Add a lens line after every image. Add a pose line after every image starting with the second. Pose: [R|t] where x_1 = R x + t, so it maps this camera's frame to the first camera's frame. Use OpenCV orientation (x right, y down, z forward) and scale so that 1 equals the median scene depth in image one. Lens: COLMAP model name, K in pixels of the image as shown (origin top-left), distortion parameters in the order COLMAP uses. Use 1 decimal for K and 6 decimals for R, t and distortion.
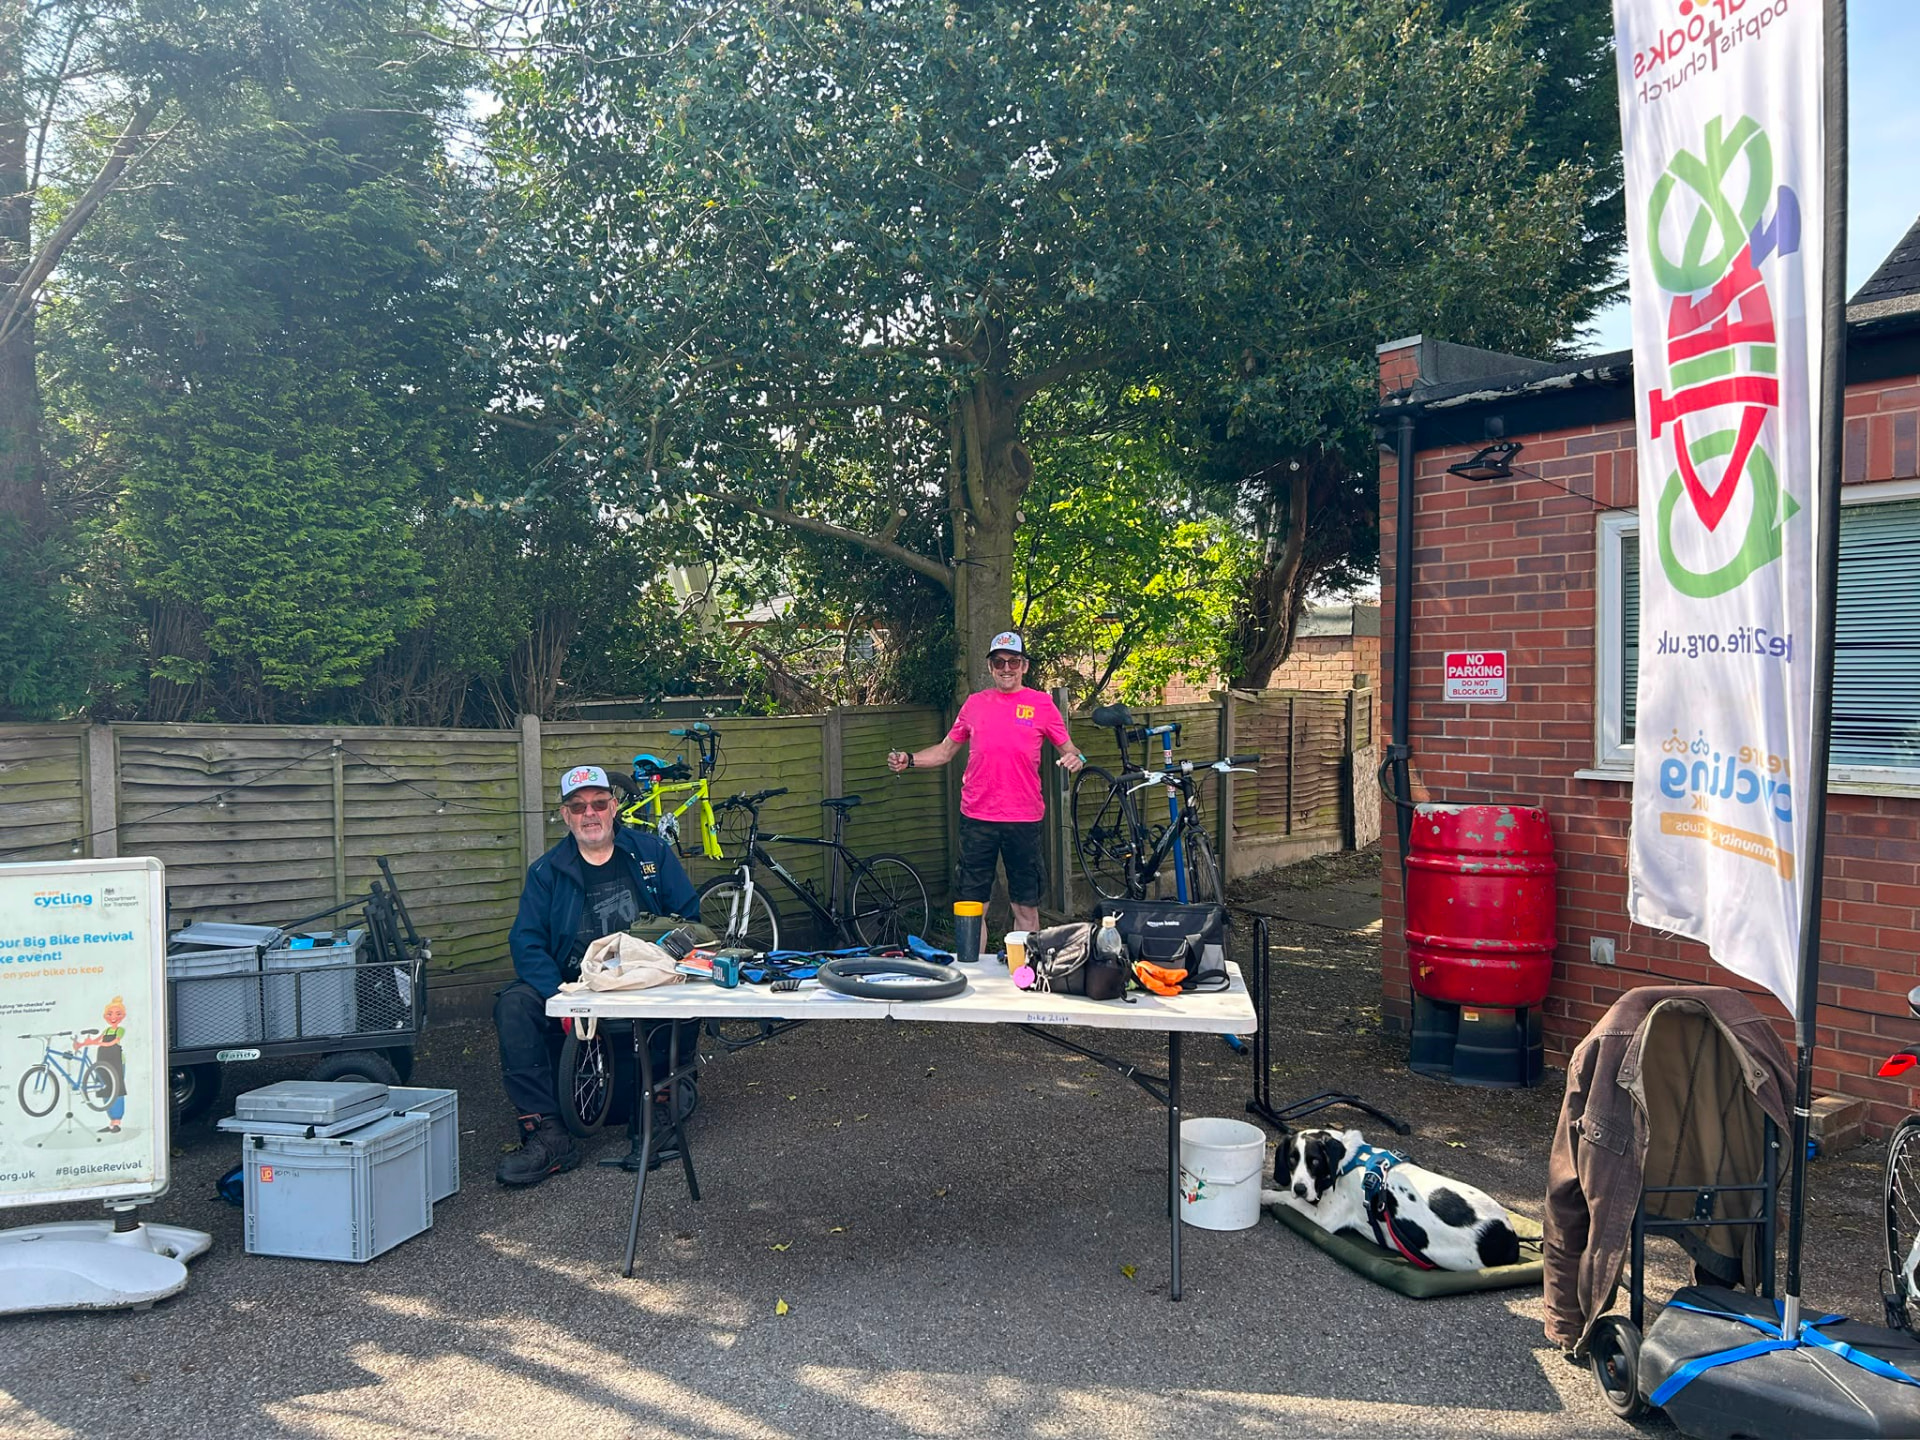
lens RADIAL K [[1414.5, 0, 960.0], [0, 1414.5, 720.0], [0, 0, 1]] dist [0.036287, -0.005800]
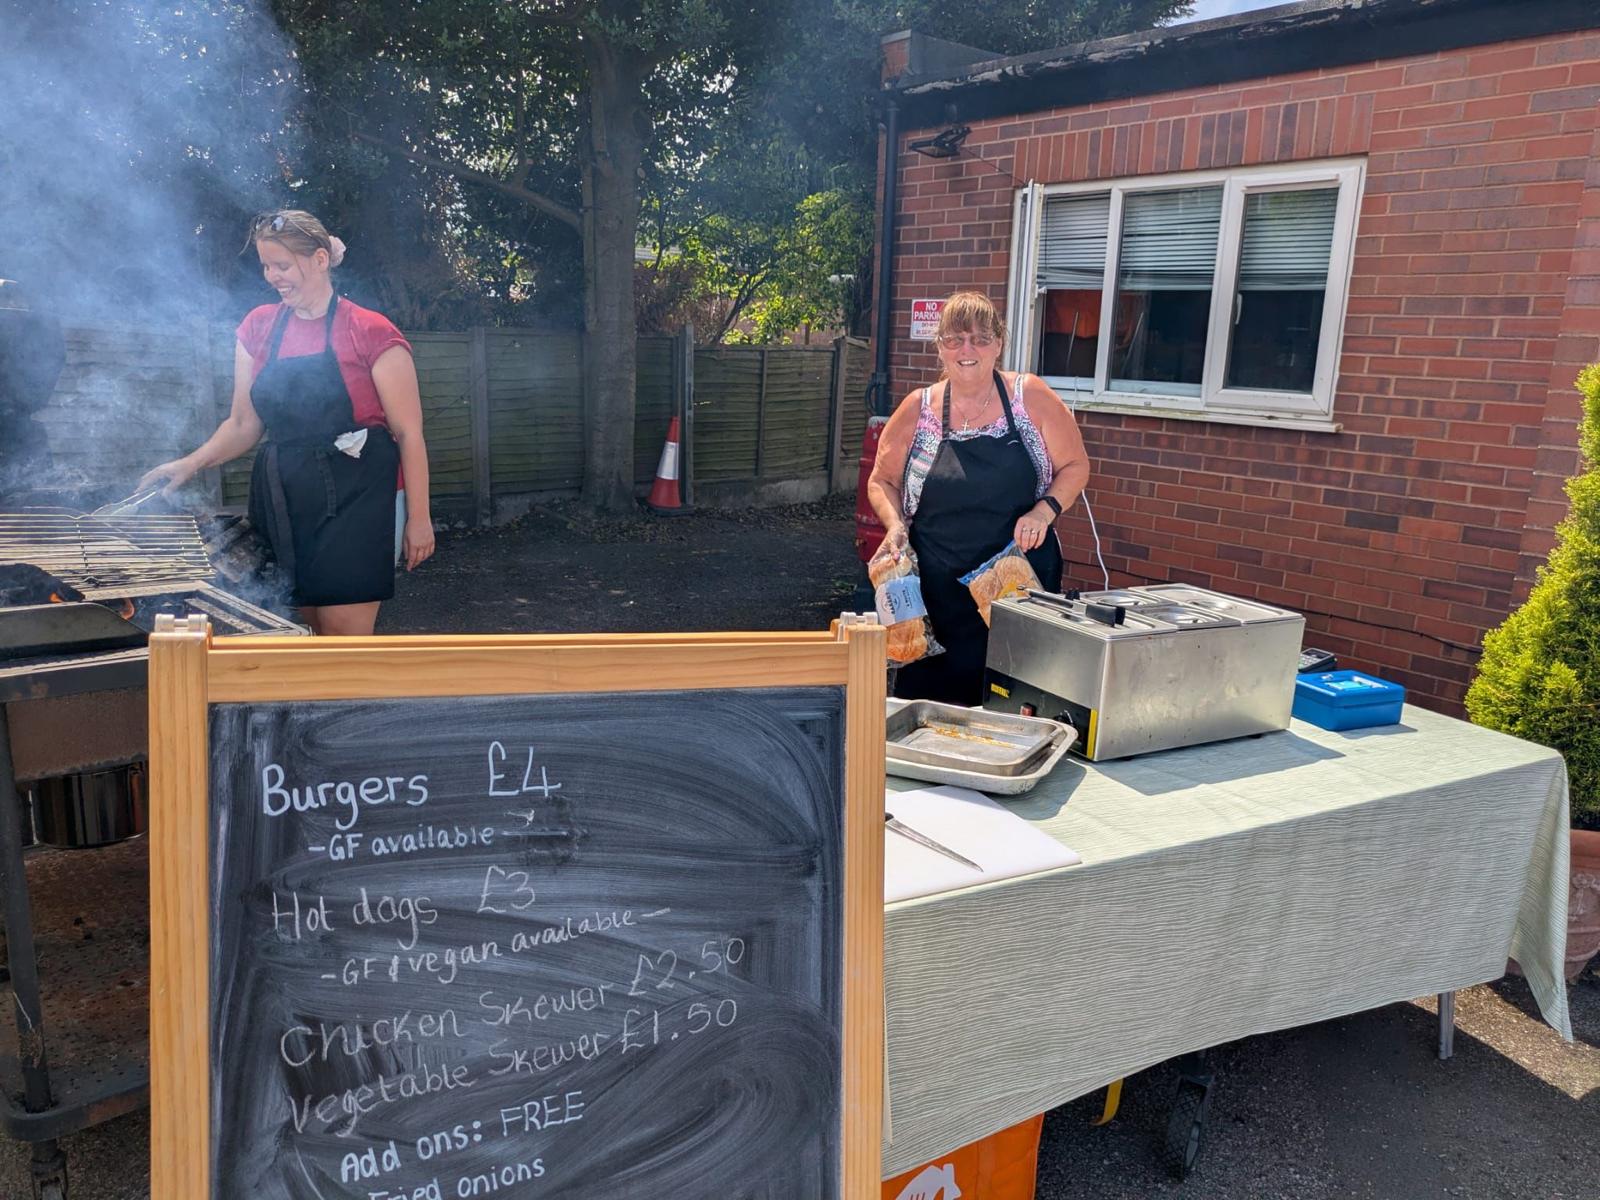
lens RADIAL K [[1178.8, 0, 800.0], [0, 1178.8, 600.0], [0, 0, 1]] dist [0.036287, -0.005800]
pose [[0.997718, 0.037325, 0.056256, 0.197488], [-0.047337, 0.980887, 0.188733, 0.022024], [-0.048137, -0.190965, 0.980416, -0.088495]]
